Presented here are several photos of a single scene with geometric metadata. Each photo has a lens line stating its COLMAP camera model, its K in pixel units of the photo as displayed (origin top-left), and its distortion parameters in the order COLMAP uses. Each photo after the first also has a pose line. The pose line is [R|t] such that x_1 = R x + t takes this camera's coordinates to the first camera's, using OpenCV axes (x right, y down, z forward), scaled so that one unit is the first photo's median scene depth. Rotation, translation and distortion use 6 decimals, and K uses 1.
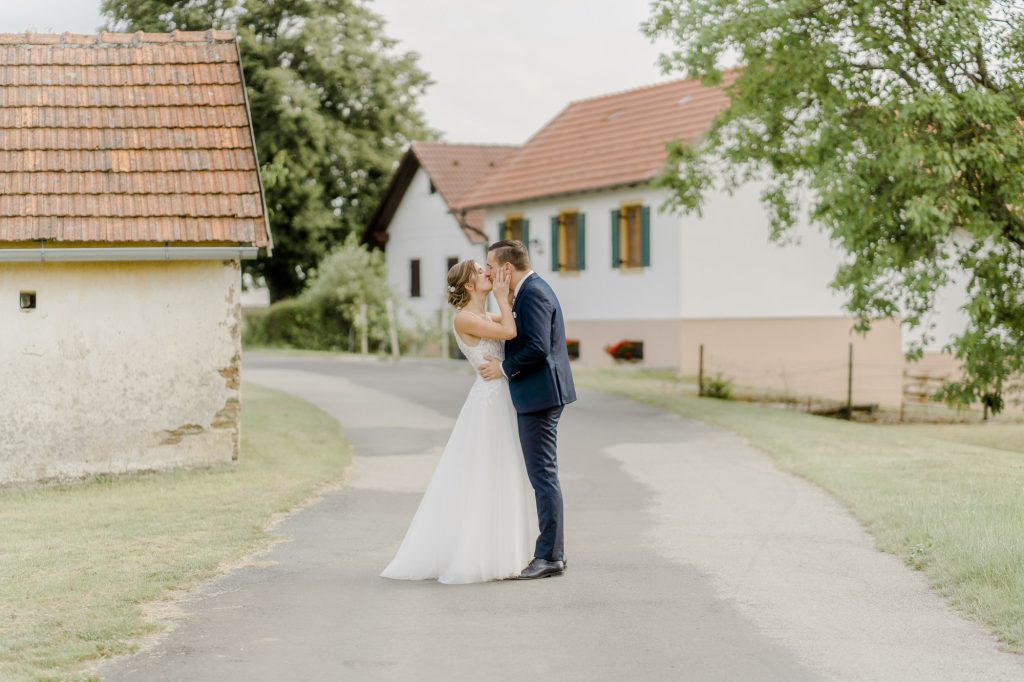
lens RADIAL K [[2362.2, 0, 537.3], [0, 2362.2, 290.7], [0, 0, 1]] dist [0.017737, 0.000000]
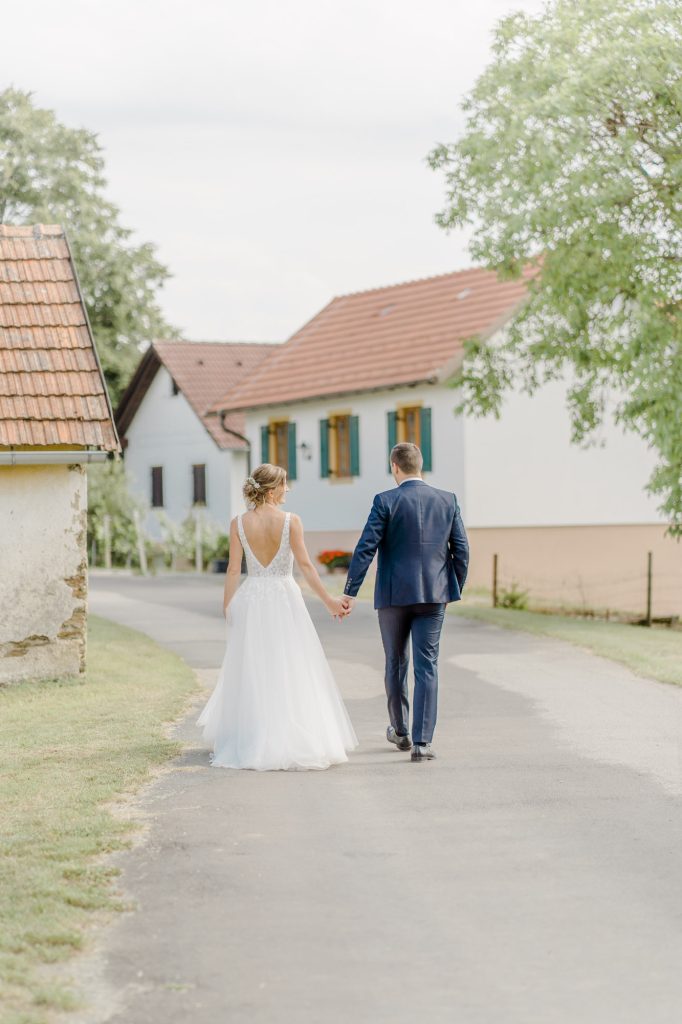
lens RADIAL K [[2580.7, 0, 340.2], [0, 2580.7, 508.3], [0, 0, 1]] dist [0.045135, 0.000000]
pose [[0.999320, -0.006920, 0.036230, -0.041893], [0.006820, 0.999973, 0.002868, 0.001795], [-0.036249, -0.002618, 0.999339, -0.037906]]
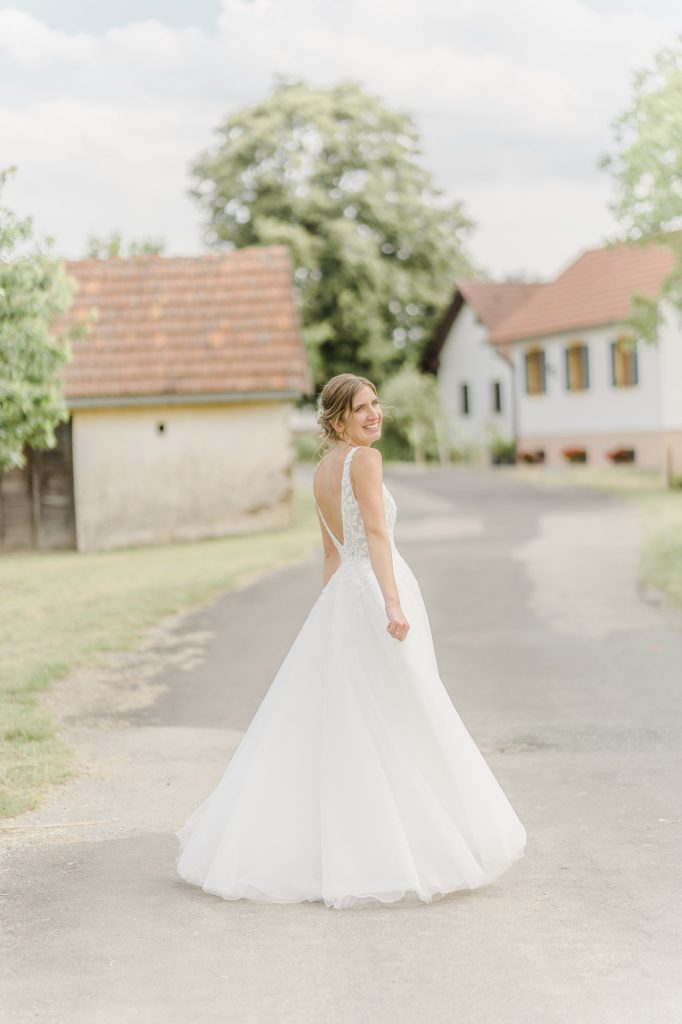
lens RADIAL K [[2362.2, 0, 341.0], [0, 2362.2, 518.4], [0, 0, 1]] dist [0.017737, 0.000000]
pose [[0.992460, -0.021886, -0.120595, 0.066914], [0.027558, 0.998581, 0.045568, -0.003255], [0.119427, -0.048548, 0.991655, -0.395278]]
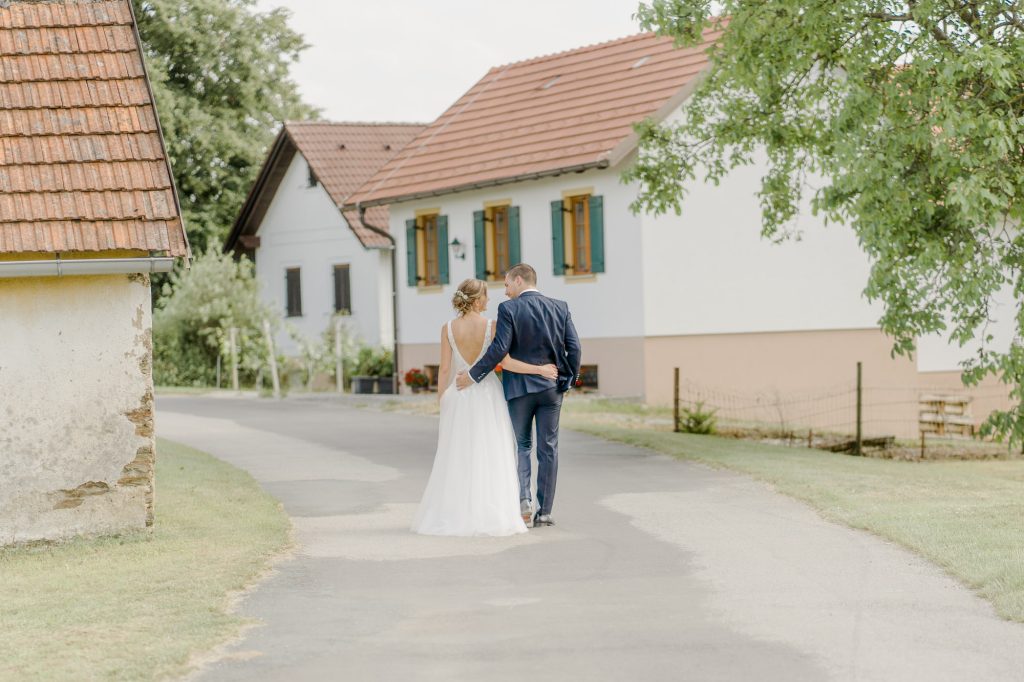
lens RADIAL K [[2950.2, 0, 539.9], [0, 2950.2, 371.6], [0, 0, 1]] dist [0.002783, 0.000000]
pose [[0.998919, -0.022114, 0.040883, -0.025098], [0.021170, 0.999503, 0.023378, -0.000316], [-0.041380, -0.022487, 0.998890, 0.003872]]
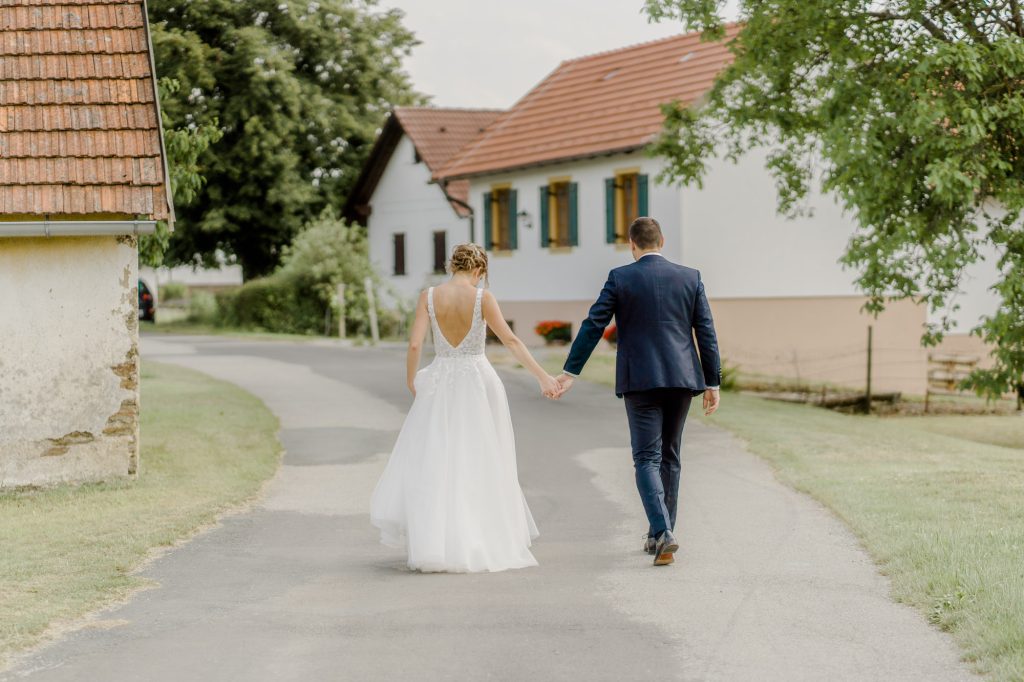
lens RADIAL K [[2362.2, 0, 538.5], [0, 2362.2, 352.4], [0, 0, 1]] dist [0.017737, 0.000000]
pose [[0.999957, -0.003855, -0.008465, 0.016718], [0.004163, 0.999321, 0.036597, -0.001192], [0.008318, -0.036631, 0.999294, 0.110545]]
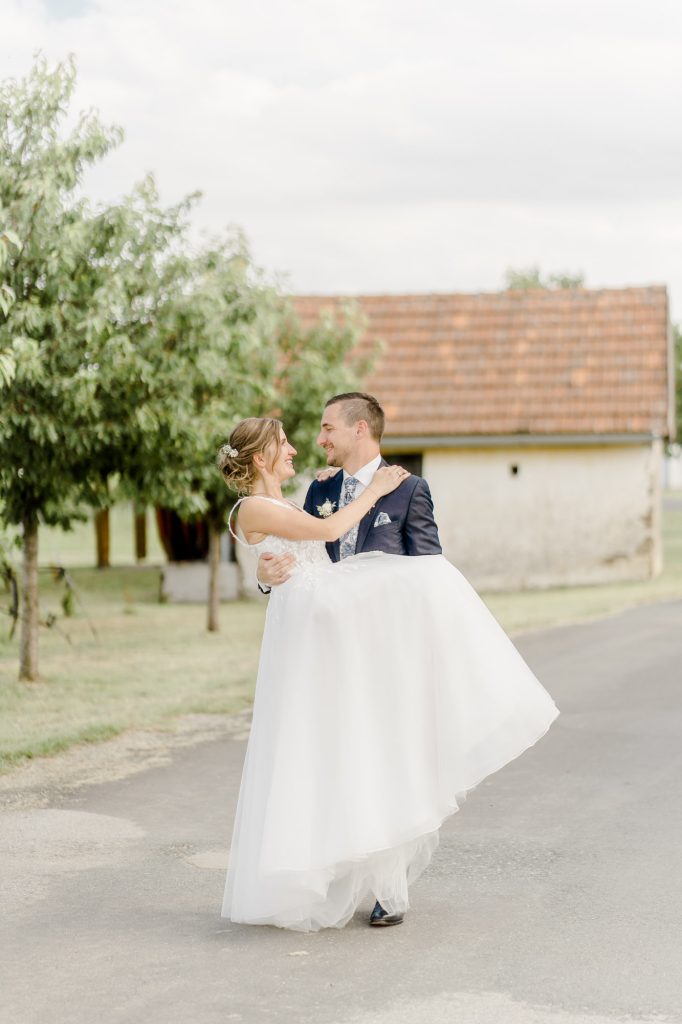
lens RADIAL K [[2362.2, 0, 333.3], [0, 2362.2, 506.2], [0, 0, 1]] dist [0.017737, 0.000000]
pose [[0.929645, 0.005958, -0.368408, 0.162622], [0.002112, 0.999767, 0.021499, -0.003992], [0.368451, -0.020764, 0.929415, -0.315892]]
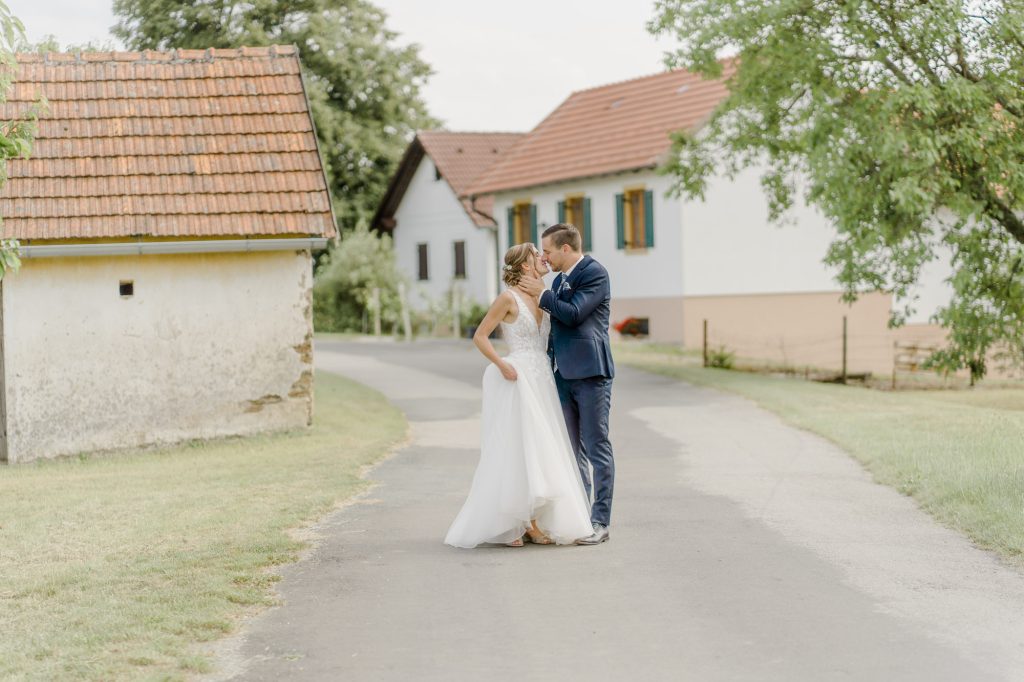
lens RADIAL K [[2362.2, 0, 538.6], [0, 2362.2, 286.0], [0, 0, 1]] dist [0.017737, 0.000000]
pose [[0.999817, -0.018527, 0.004738, -0.015018], [0.018499, 0.999811, 0.006060, -0.000253], [-0.004849, -0.005971, 0.999970, -0.096243]]
